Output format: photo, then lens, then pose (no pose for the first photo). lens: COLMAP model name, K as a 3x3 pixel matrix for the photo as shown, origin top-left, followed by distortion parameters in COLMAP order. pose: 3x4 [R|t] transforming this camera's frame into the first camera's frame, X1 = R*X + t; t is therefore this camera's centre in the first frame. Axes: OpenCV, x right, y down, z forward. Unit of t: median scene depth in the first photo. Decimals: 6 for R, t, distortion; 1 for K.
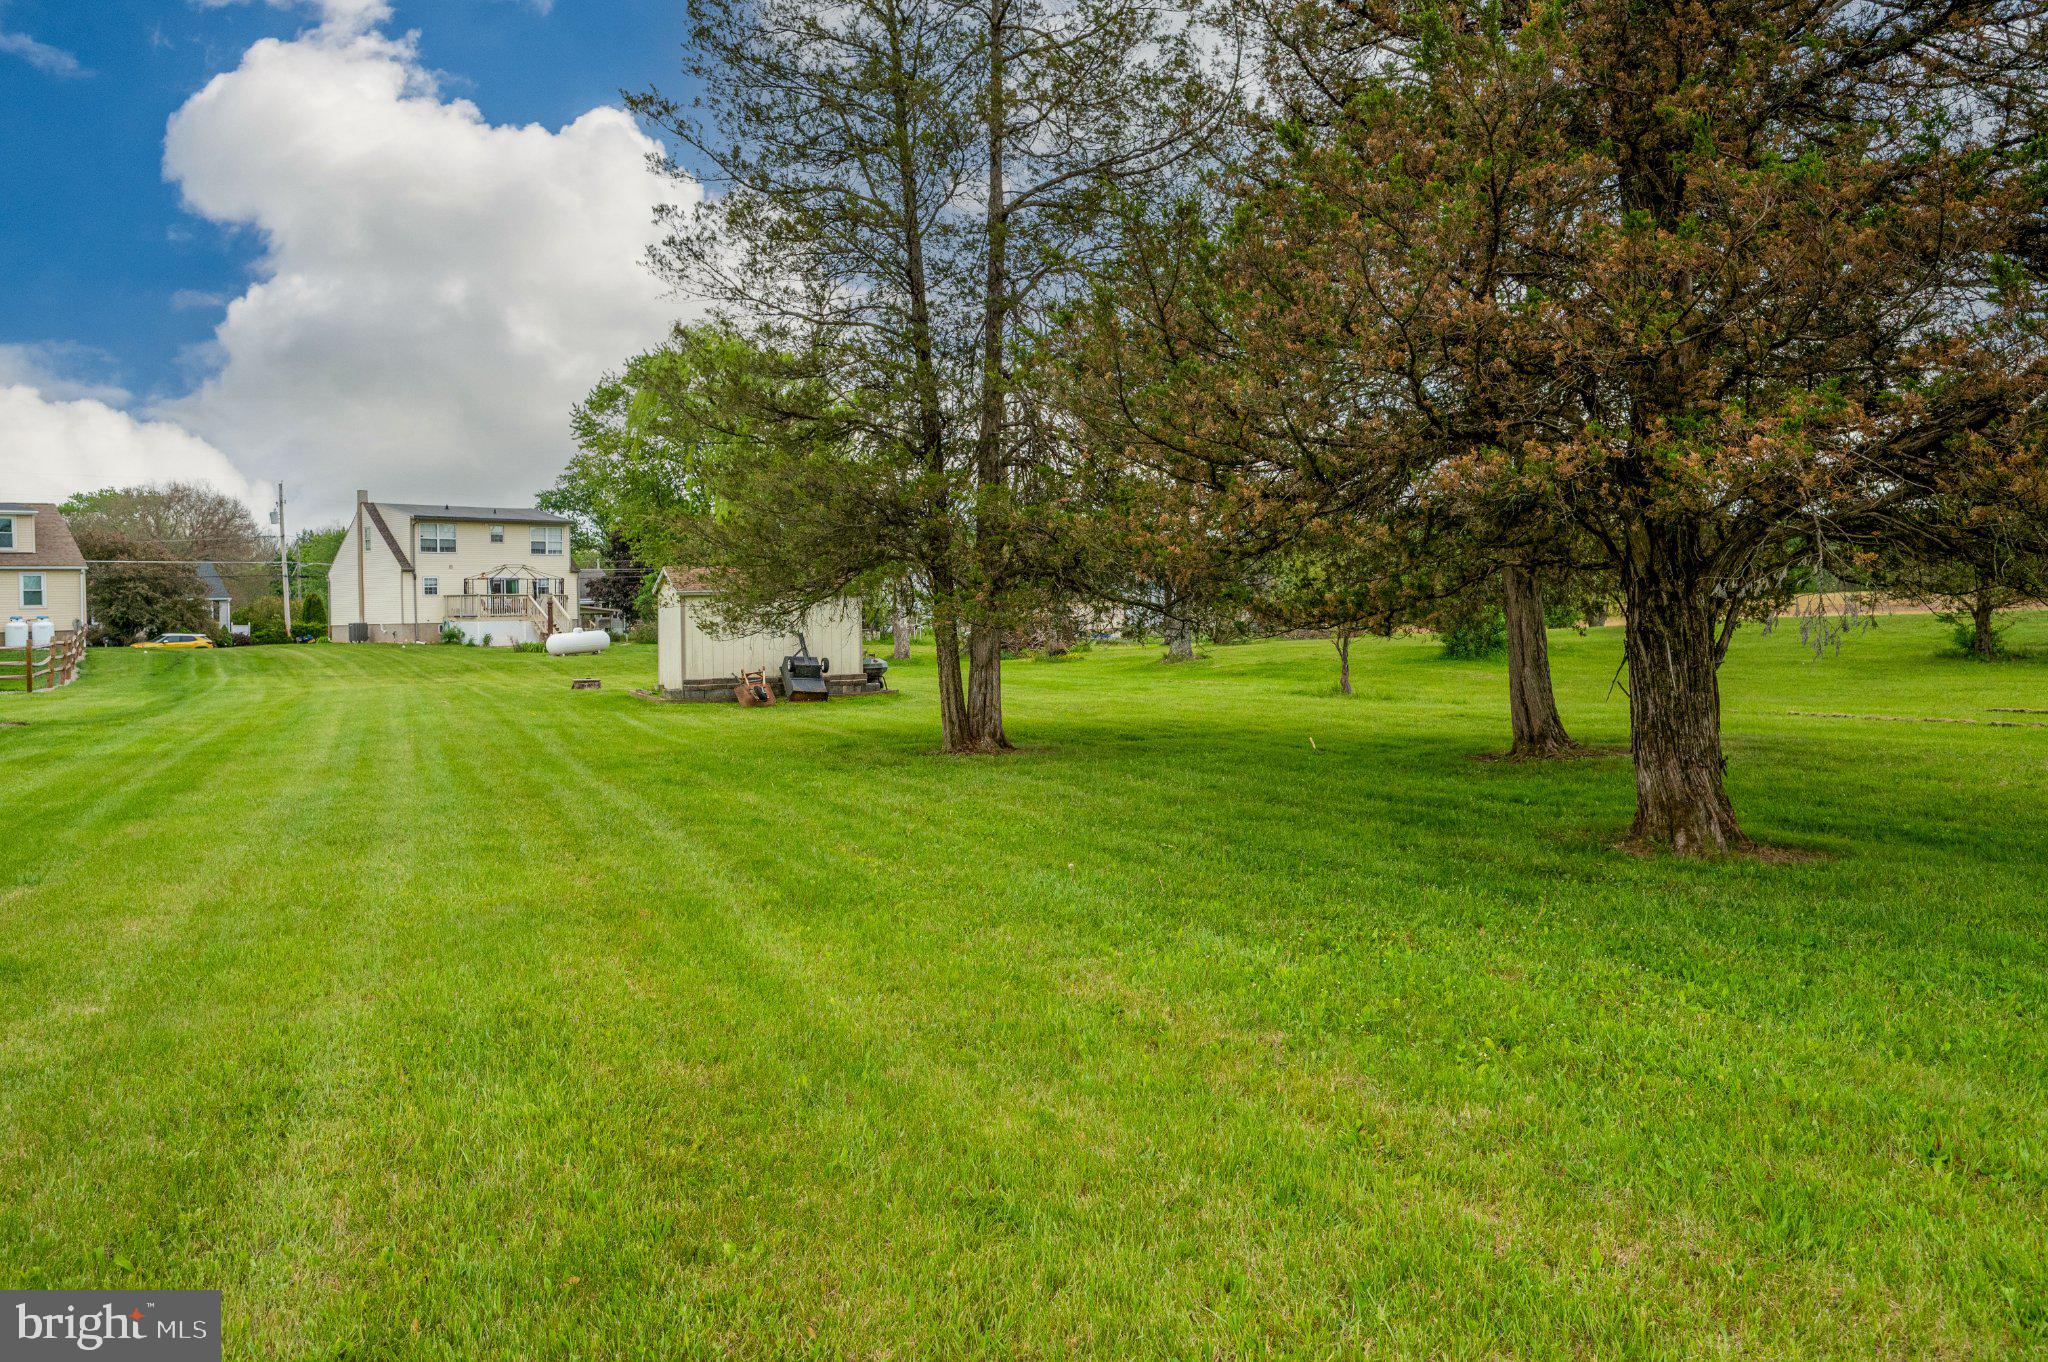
lens RADIAL K [[1299.6, 0, 1021.6], [0, 1299.6, 602.4], [0, 0, 1]] dist [-0.028969, -0.002445]
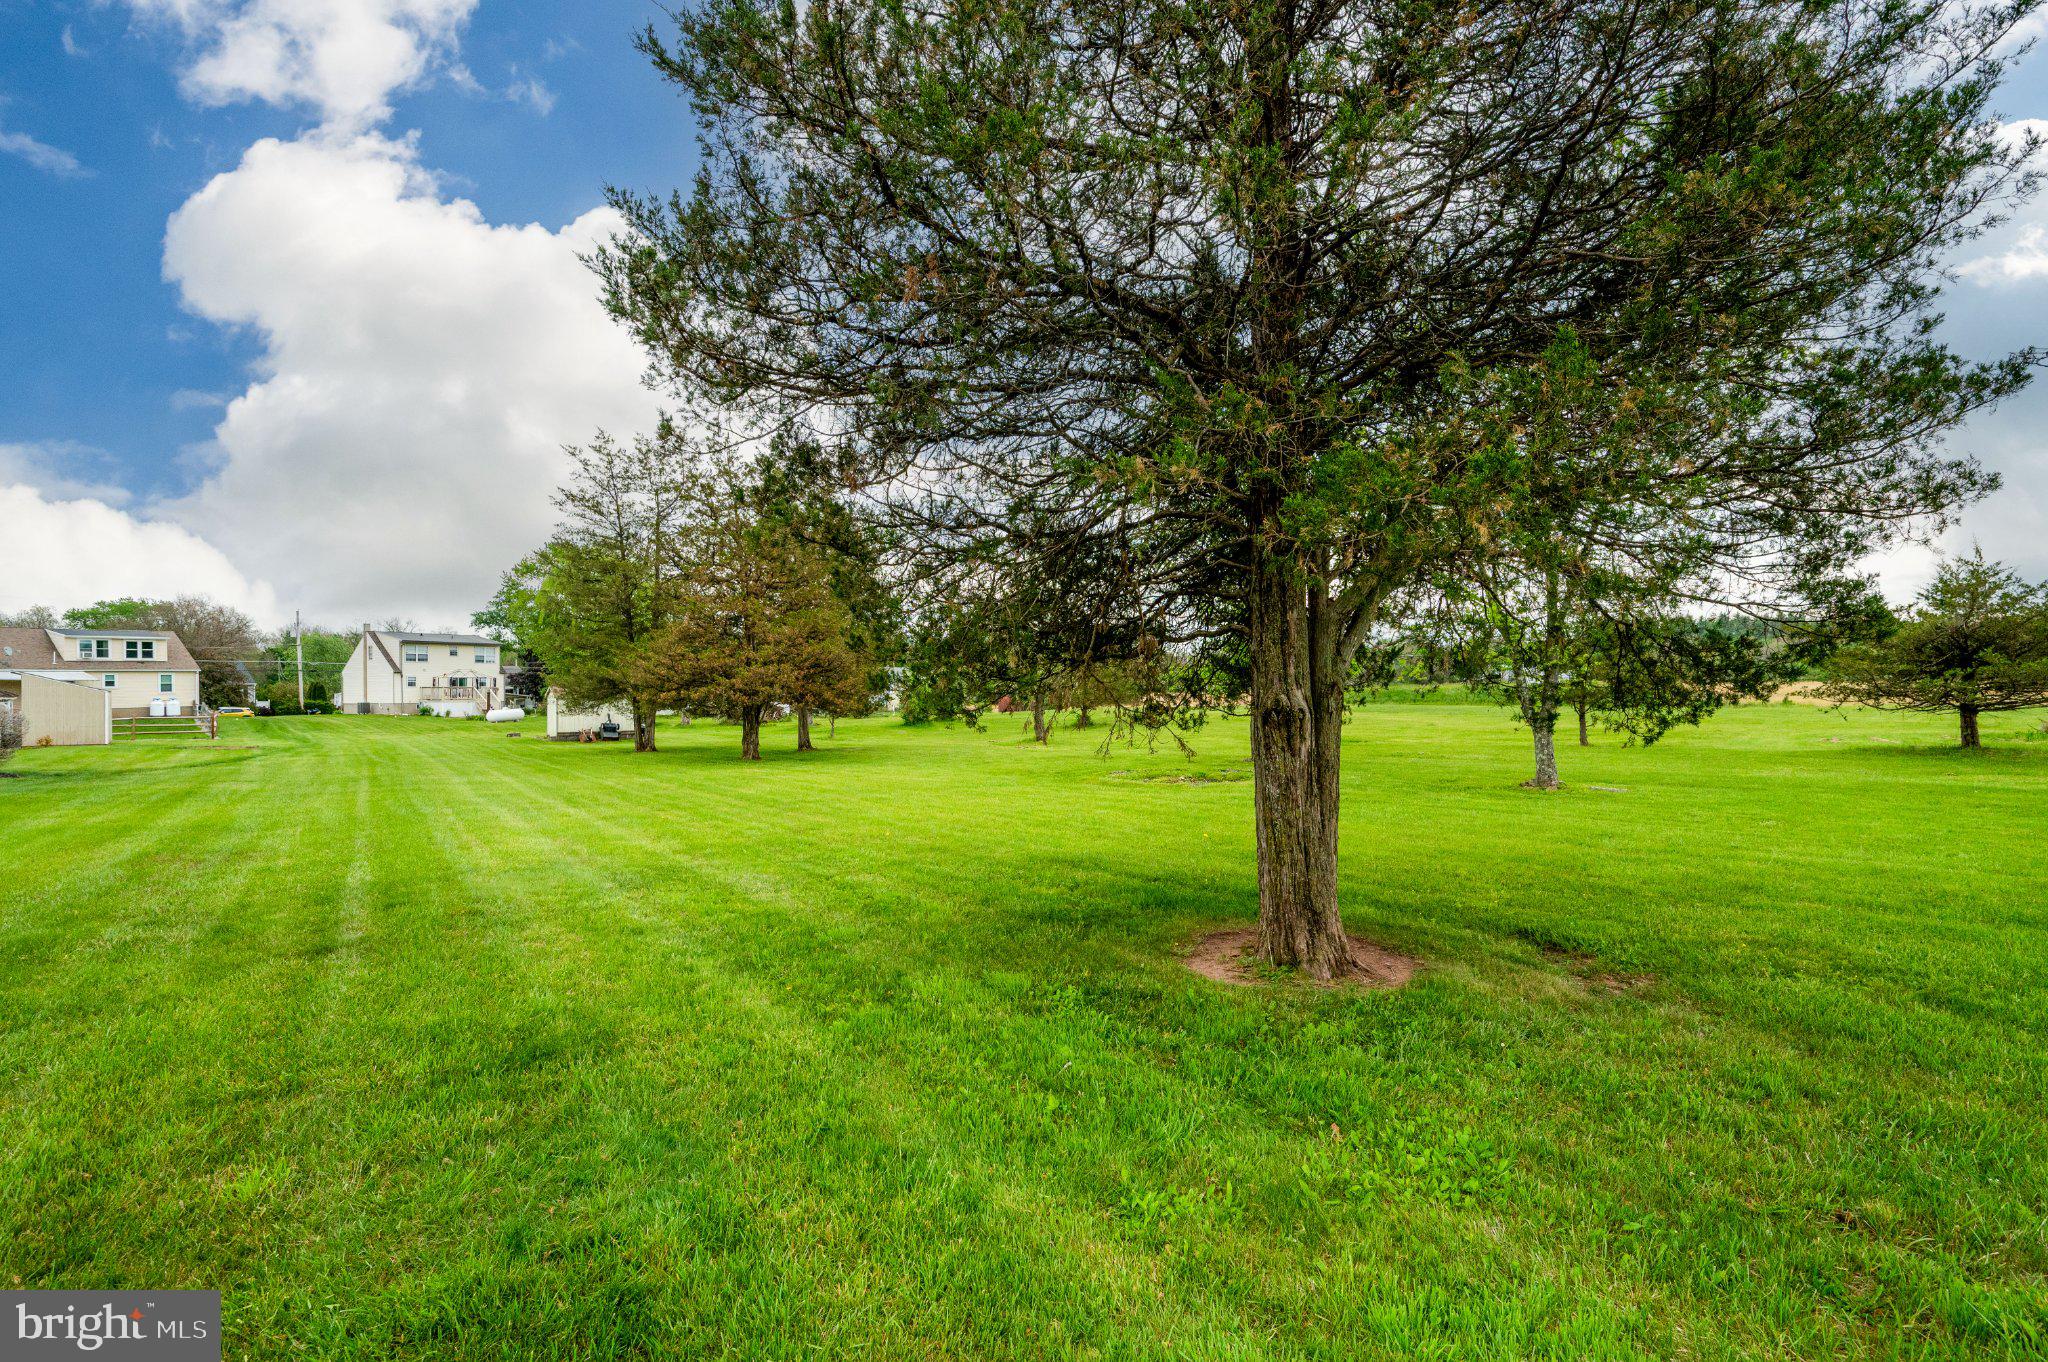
lens RADIAL K [[972.1, 0, 1020.1], [0, 972.1, 680.0], [0, 0, 1]] dist [-0.001374, 0.000114]
pose [[0.986378, 0.013706, 0.163925, 0.124342], [-0.012704, 0.999894, -0.007158, -0.015432], [-0.164006, 0.004978, 0.986447, -0.396017]]
